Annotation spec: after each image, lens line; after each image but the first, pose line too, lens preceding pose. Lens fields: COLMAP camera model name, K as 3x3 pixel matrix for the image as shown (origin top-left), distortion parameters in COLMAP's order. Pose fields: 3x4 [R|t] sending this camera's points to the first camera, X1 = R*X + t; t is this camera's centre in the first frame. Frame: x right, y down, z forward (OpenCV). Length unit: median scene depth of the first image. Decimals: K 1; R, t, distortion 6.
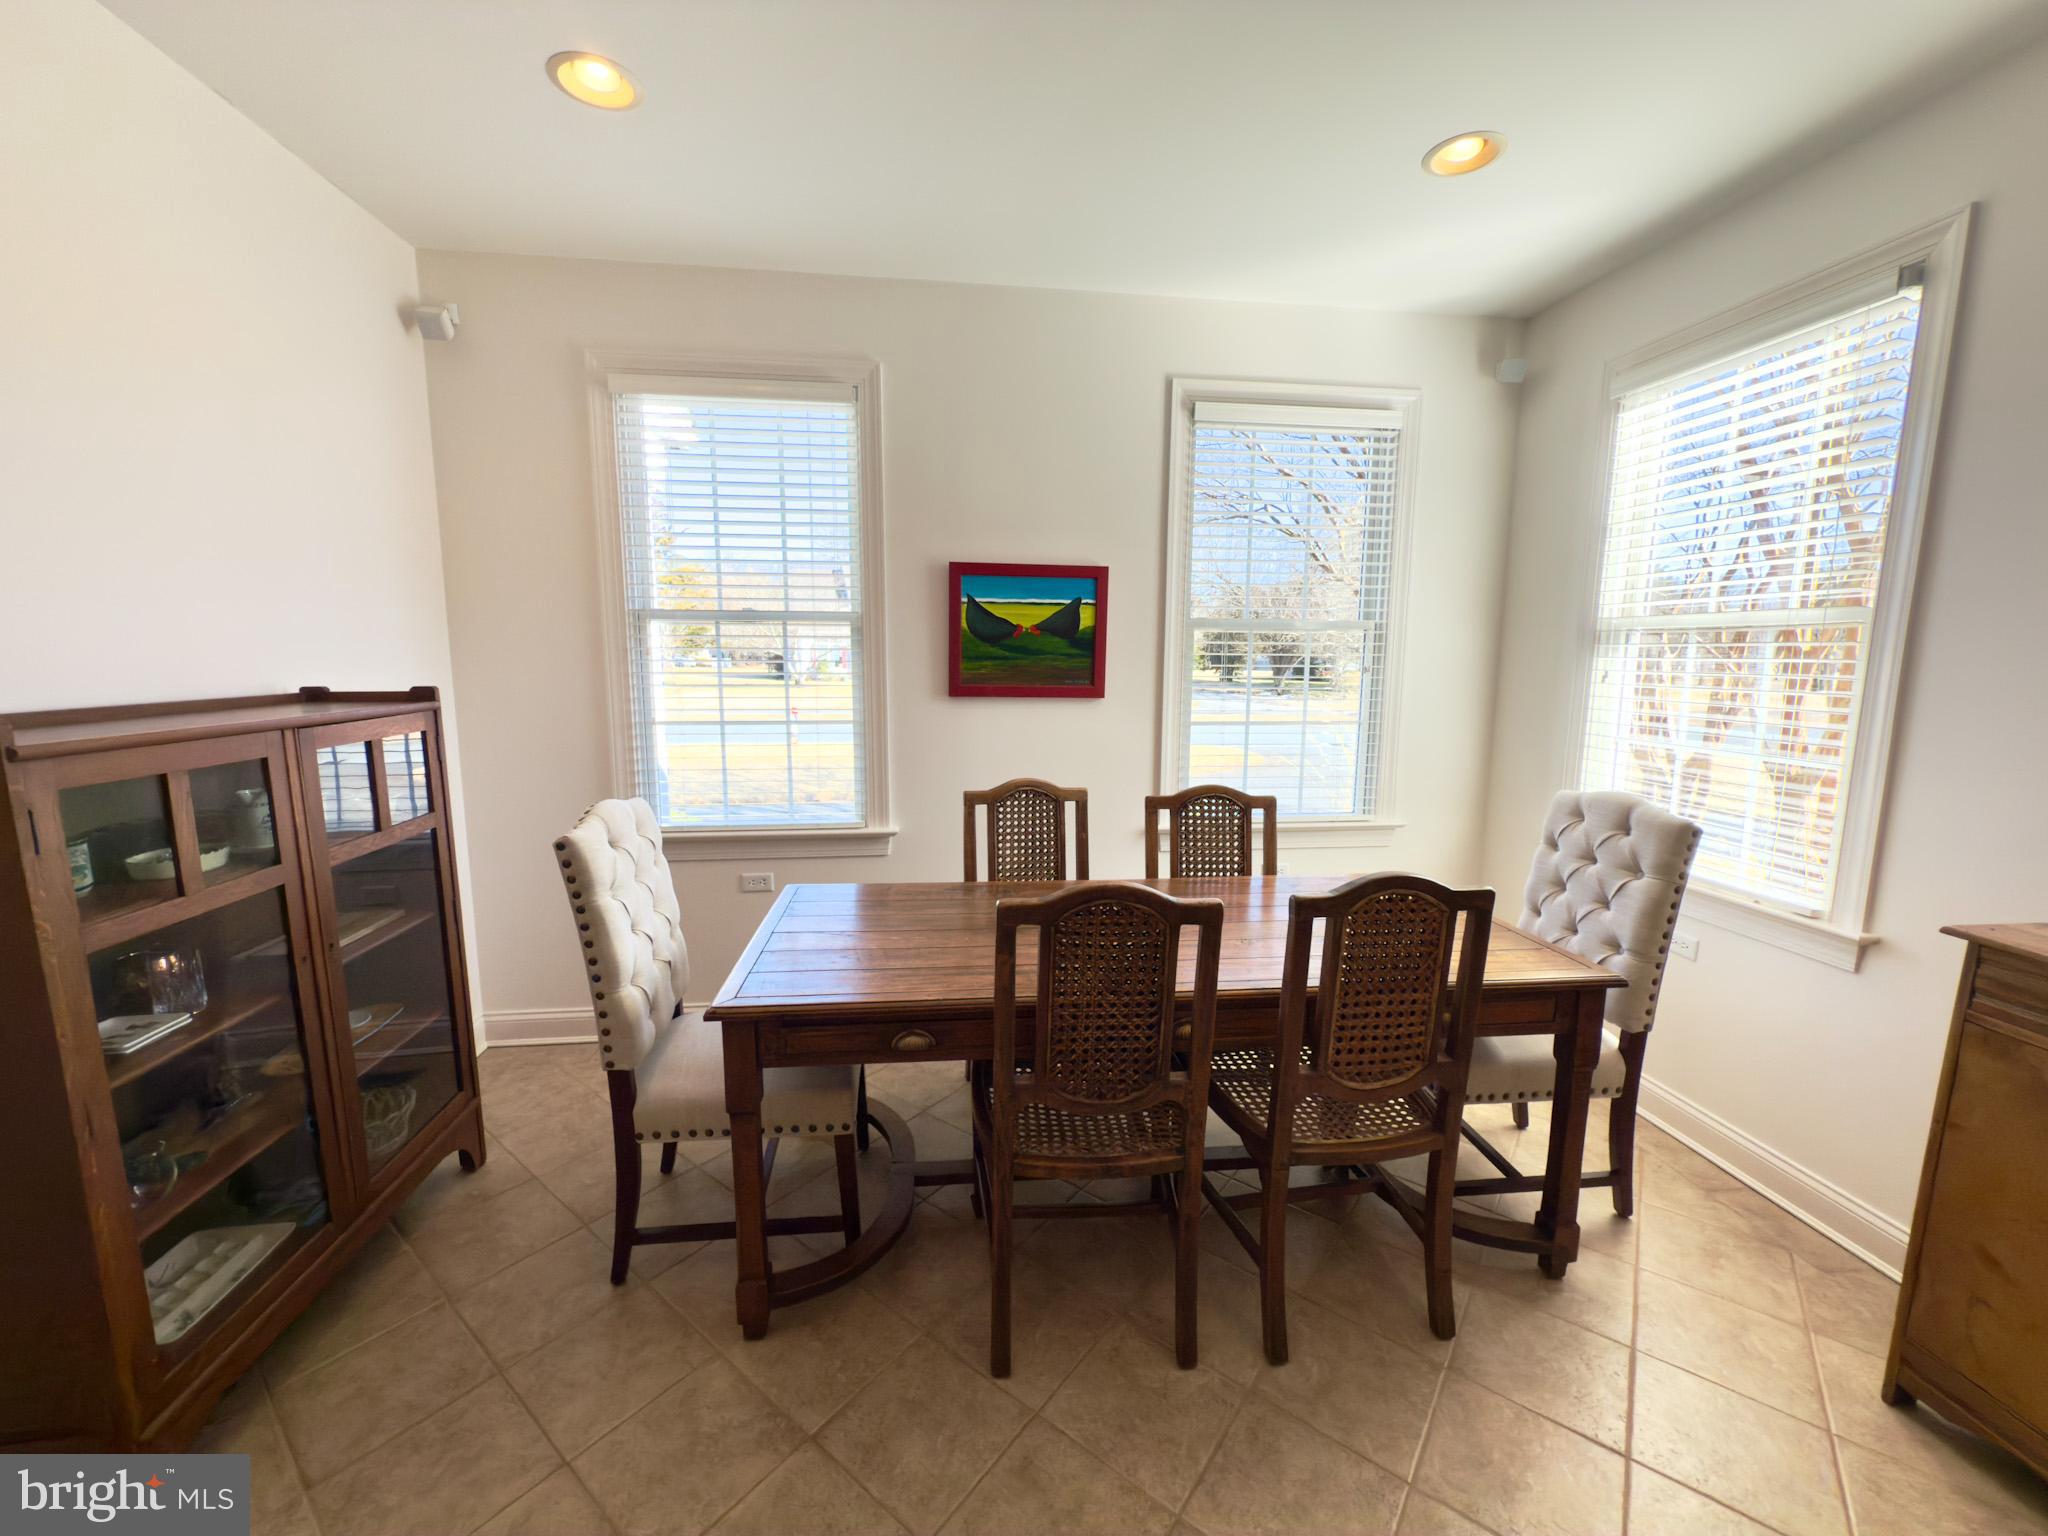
lens RADIAL K [[800.7, 0, 1032.7], [0, 800.7, 757.4], [0, 0, 1]] dist [-0.002403, 0.000008]
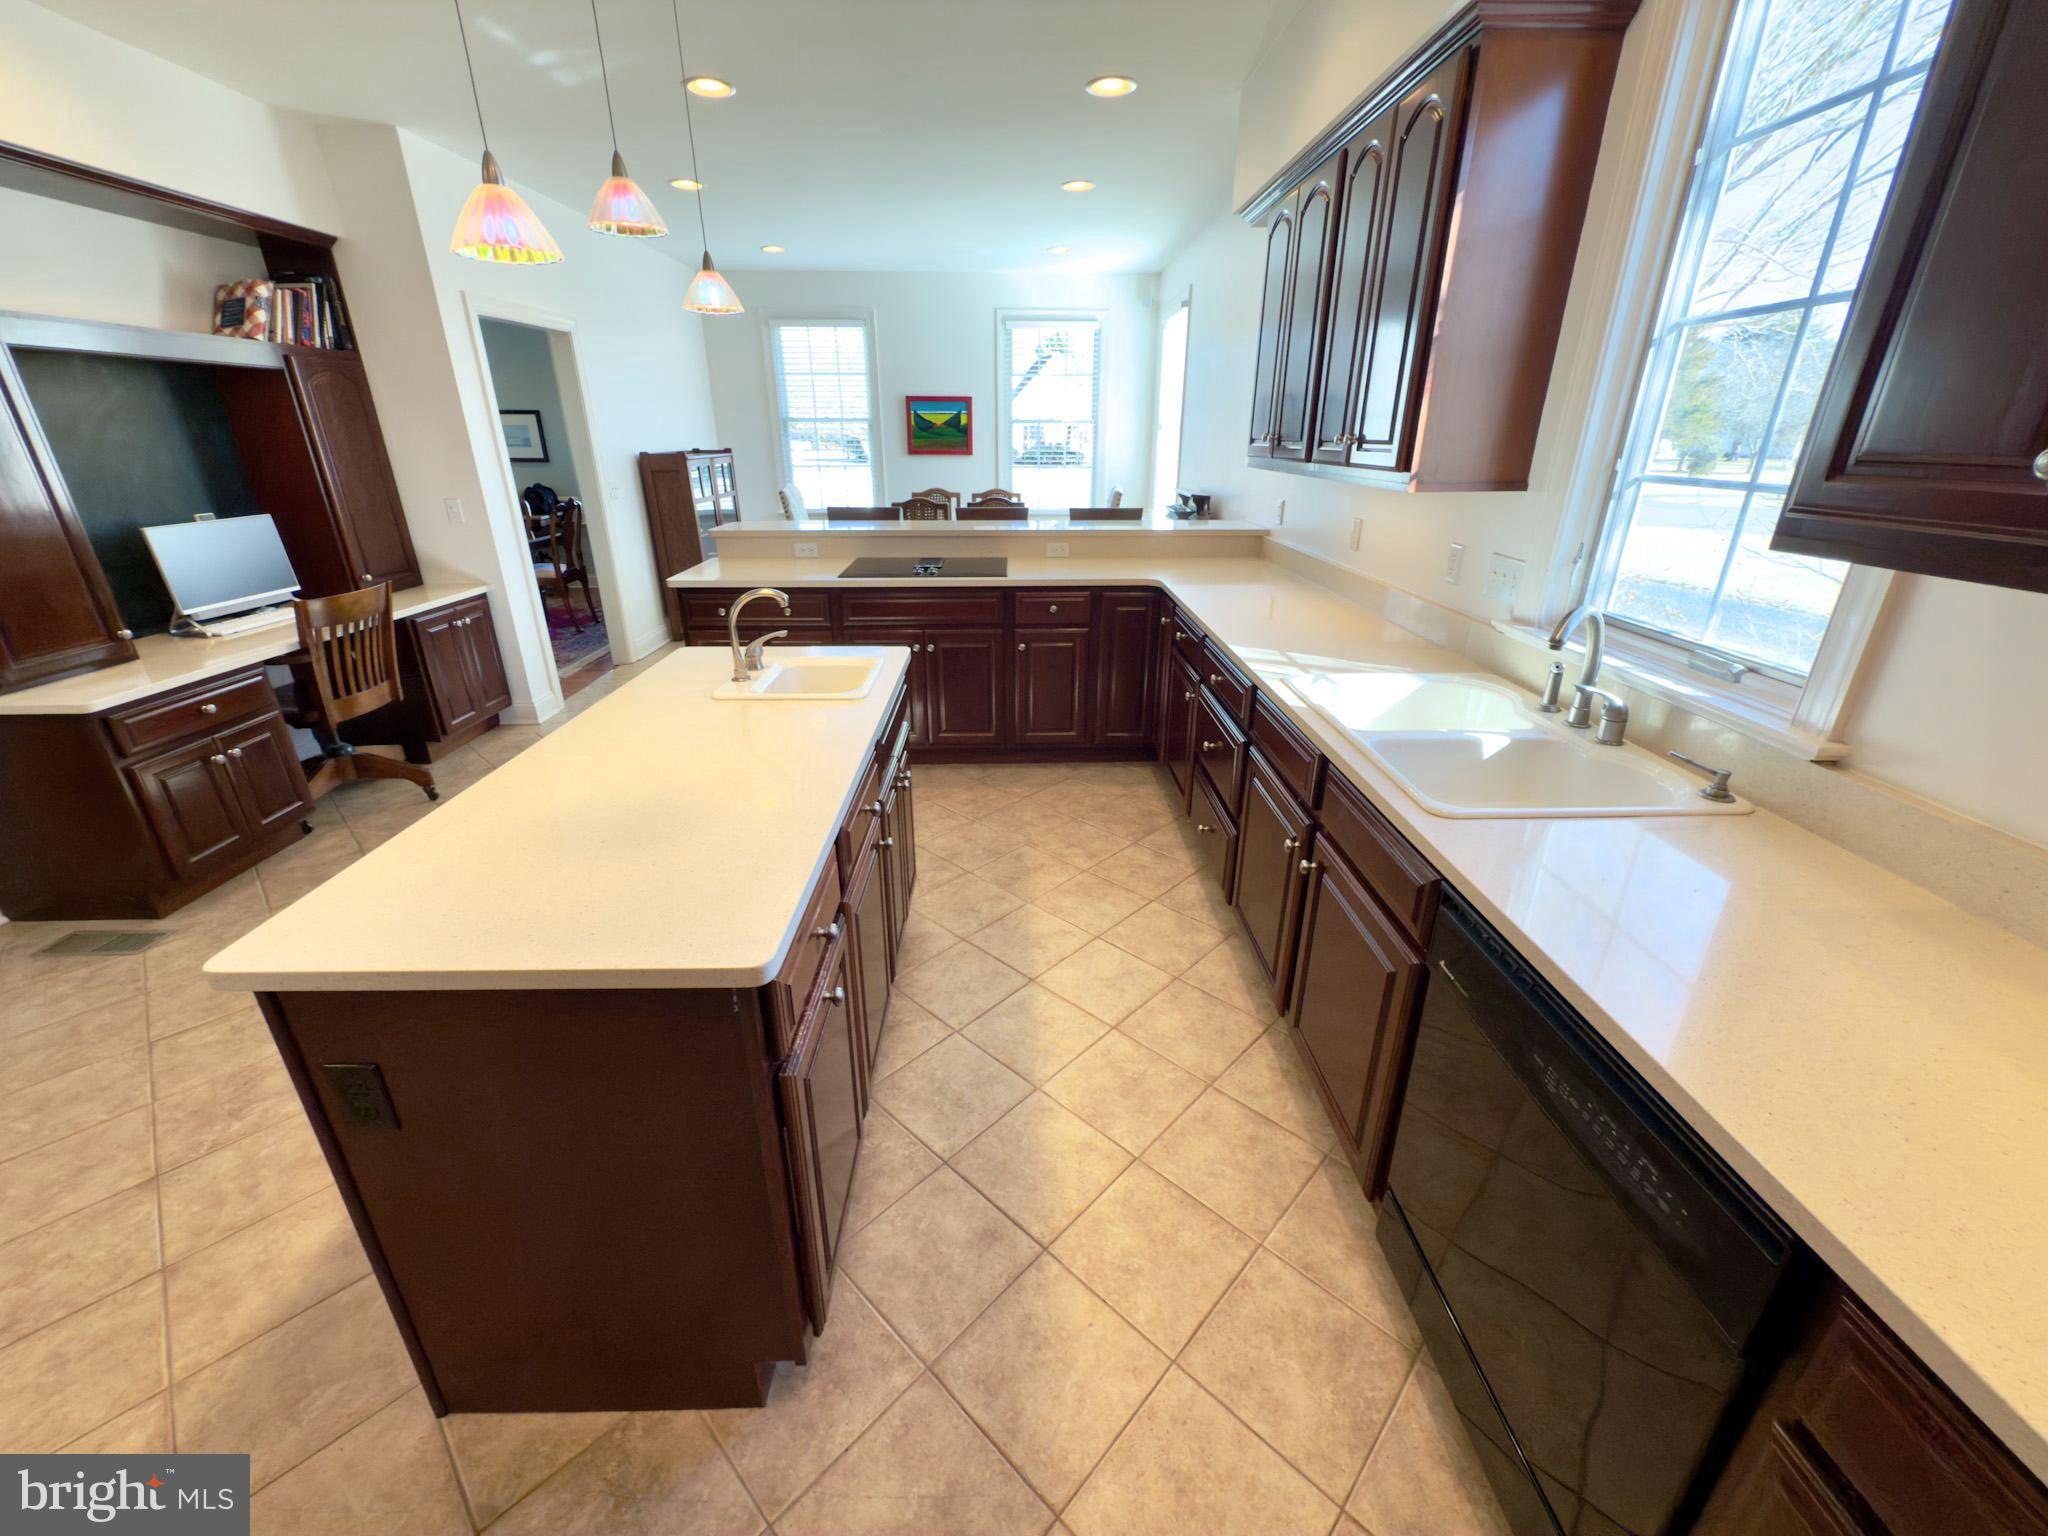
lens RADIAL K [[800.7, 0, 1033.1], [0, 800.7, 767.2], [0, 0, 1]] dist [-0.002403, 0.000008]
pose [[0.994549, 0.035014, -0.098219, 0.557856], [-0.009054, 0.967378, 0.253176, 0.229277], [0.103880, -0.250906, 0.962421, -1.582384]]
